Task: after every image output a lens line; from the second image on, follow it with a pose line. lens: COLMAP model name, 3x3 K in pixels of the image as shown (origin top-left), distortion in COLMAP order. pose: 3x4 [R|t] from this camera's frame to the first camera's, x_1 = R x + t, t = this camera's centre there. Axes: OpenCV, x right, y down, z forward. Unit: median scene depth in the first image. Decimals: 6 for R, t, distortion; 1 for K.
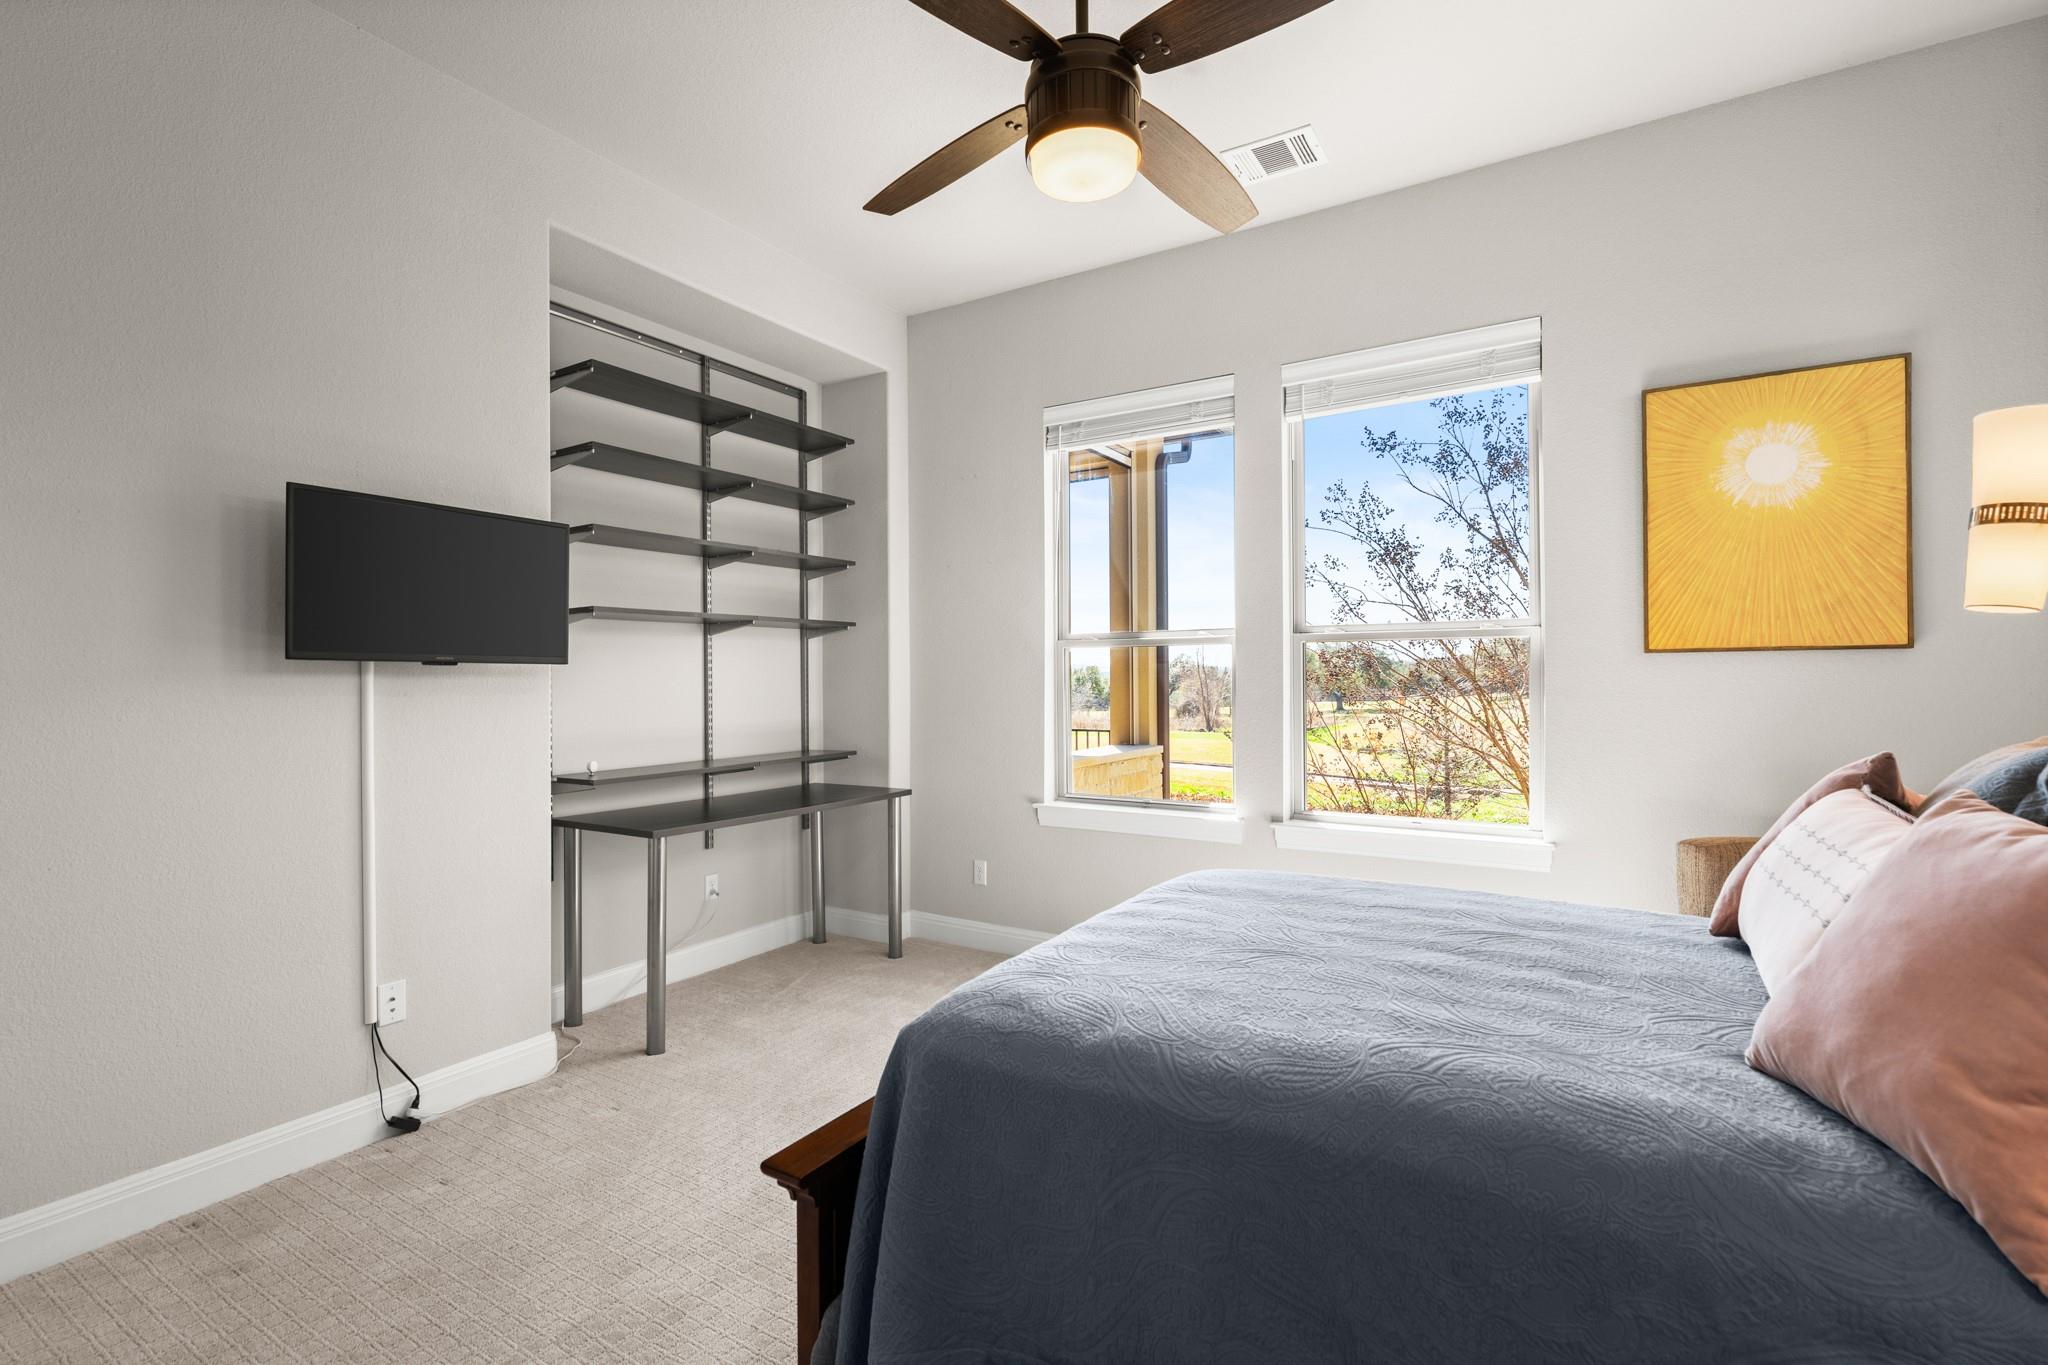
lens RADIAL K [[929.5, 0, 1024.0], [0, 929.5, 682.5], [0, 0, 1]] dist [-0.001020, 0.000195]
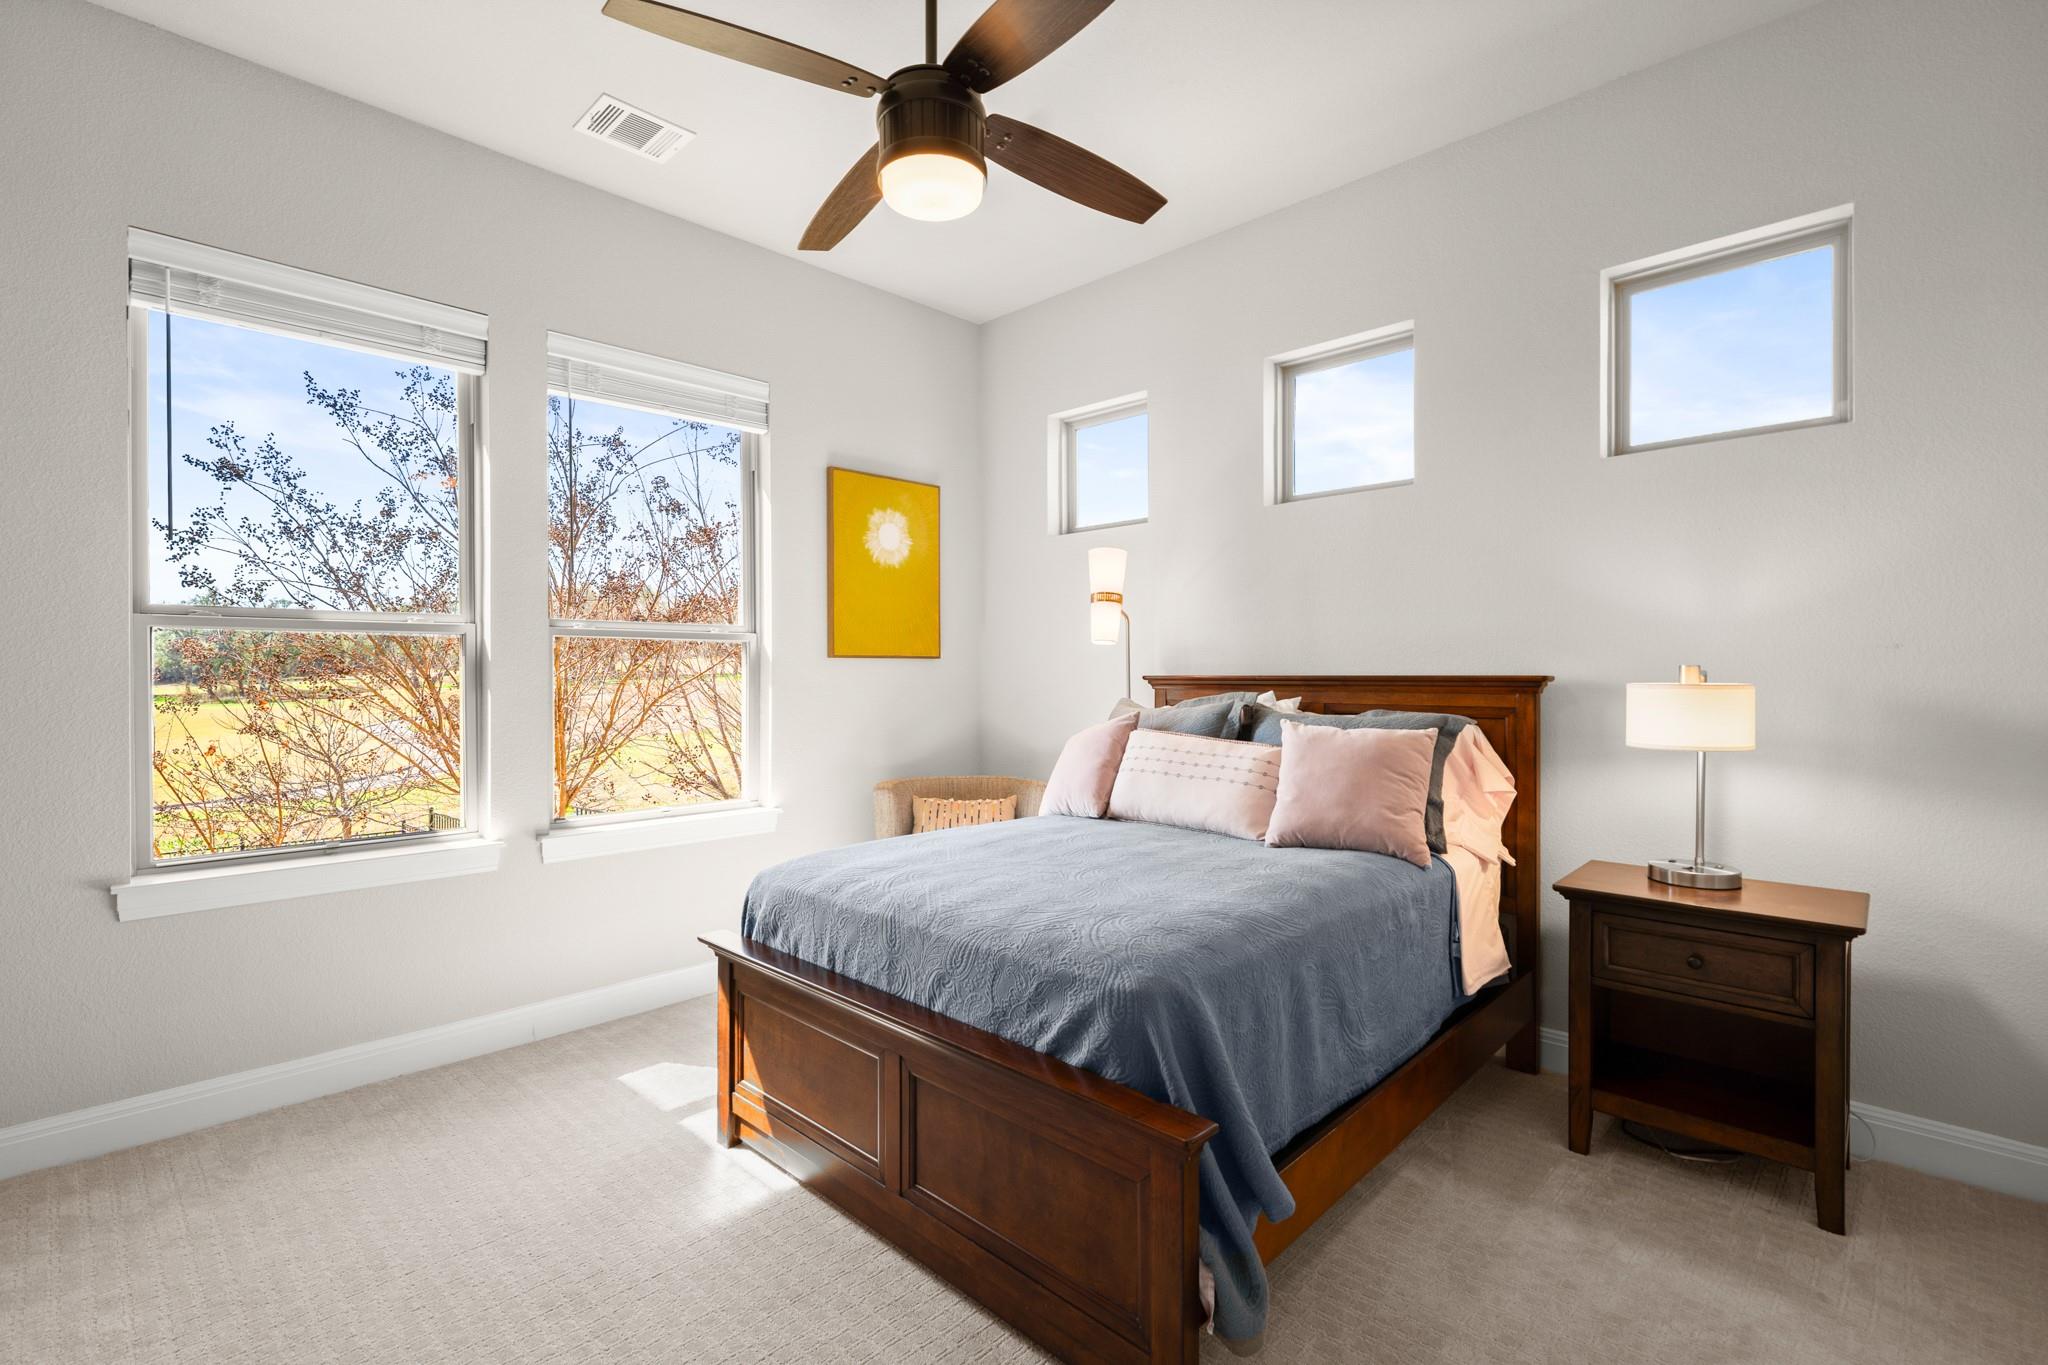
lens RADIAL K [[943.3, 0, 1024.0], [0, 943.3, 682.5], [0, 0, 1]] dist [0.001350, 0.000032]
pose [[0.210058, -0.007257, 0.977662, -0.597784], [0.003296, 0.999972, 0.006714, -0.003420], [-0.977683, 0.001813, 0.210076, 0.402874]]
